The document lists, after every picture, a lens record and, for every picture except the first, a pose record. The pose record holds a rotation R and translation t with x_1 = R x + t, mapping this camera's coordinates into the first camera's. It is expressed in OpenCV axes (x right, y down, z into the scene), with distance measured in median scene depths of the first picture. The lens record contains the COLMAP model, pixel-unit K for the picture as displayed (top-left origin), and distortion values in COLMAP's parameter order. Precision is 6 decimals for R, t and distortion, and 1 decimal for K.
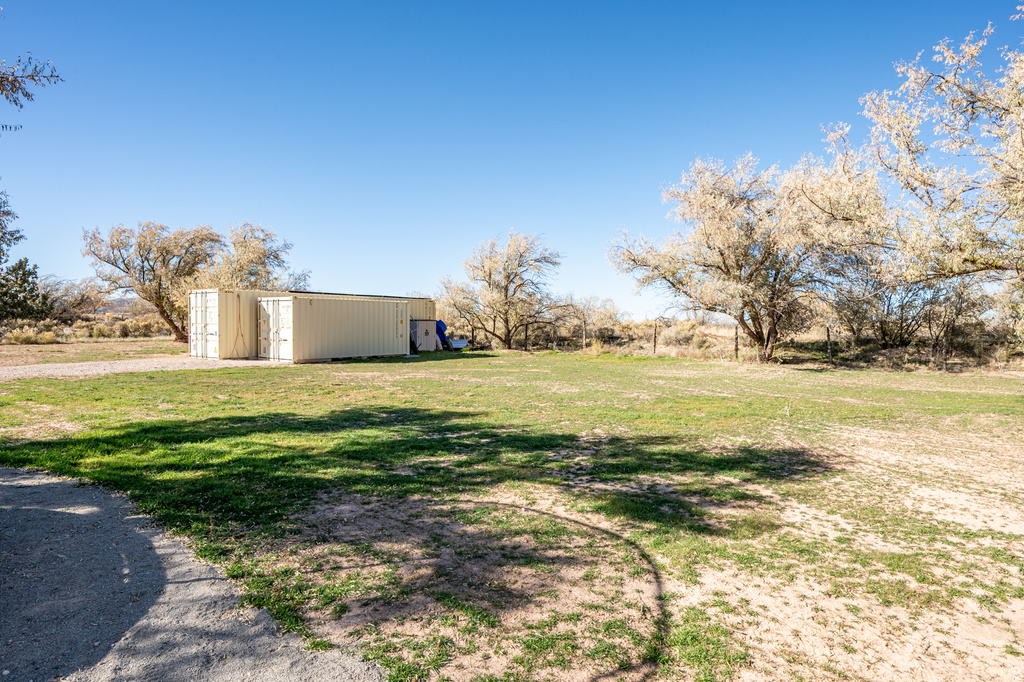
lens RADIAL K [[596.7, 0, 513.4], [0, 596.7, 338.7], [0, 0, 1]] dist [0.001206, -0.000136]
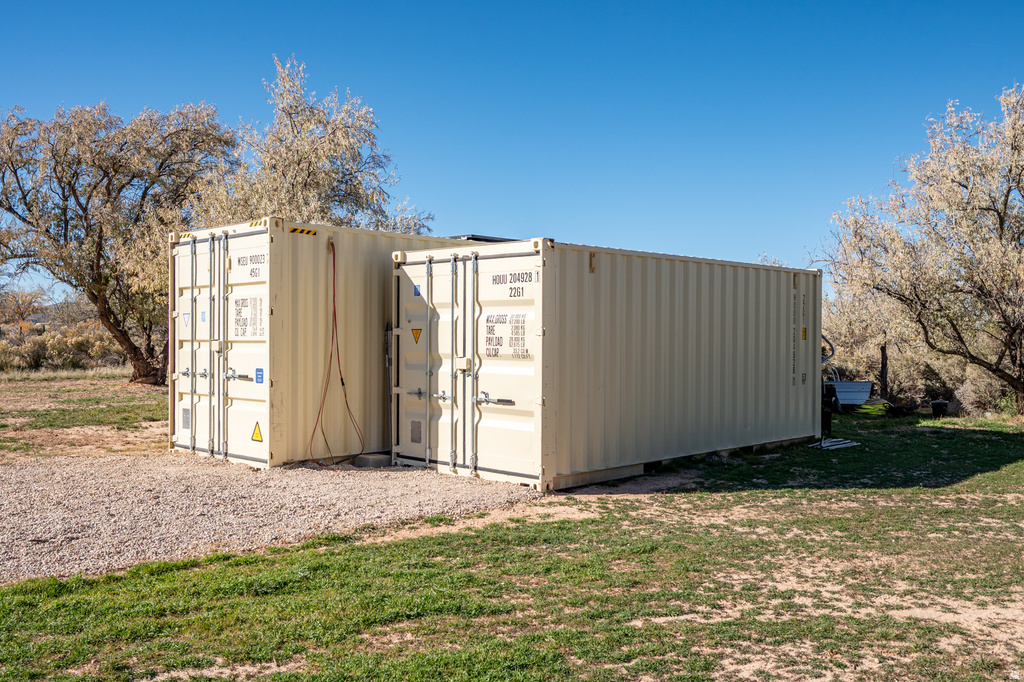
lens RADIAL K [[928.7, 0, 511.7], [0, 928.7, 340.9], [0, 0, 1]] dist [0.005291, -0.002736]
pose [[0.991191, -0.001100, -0.132438, -0.235840], [-0.002061, 0.999716, -0.023727, -0.011036], [0.132427, 0.023791, 0.990907, 0.423326]]
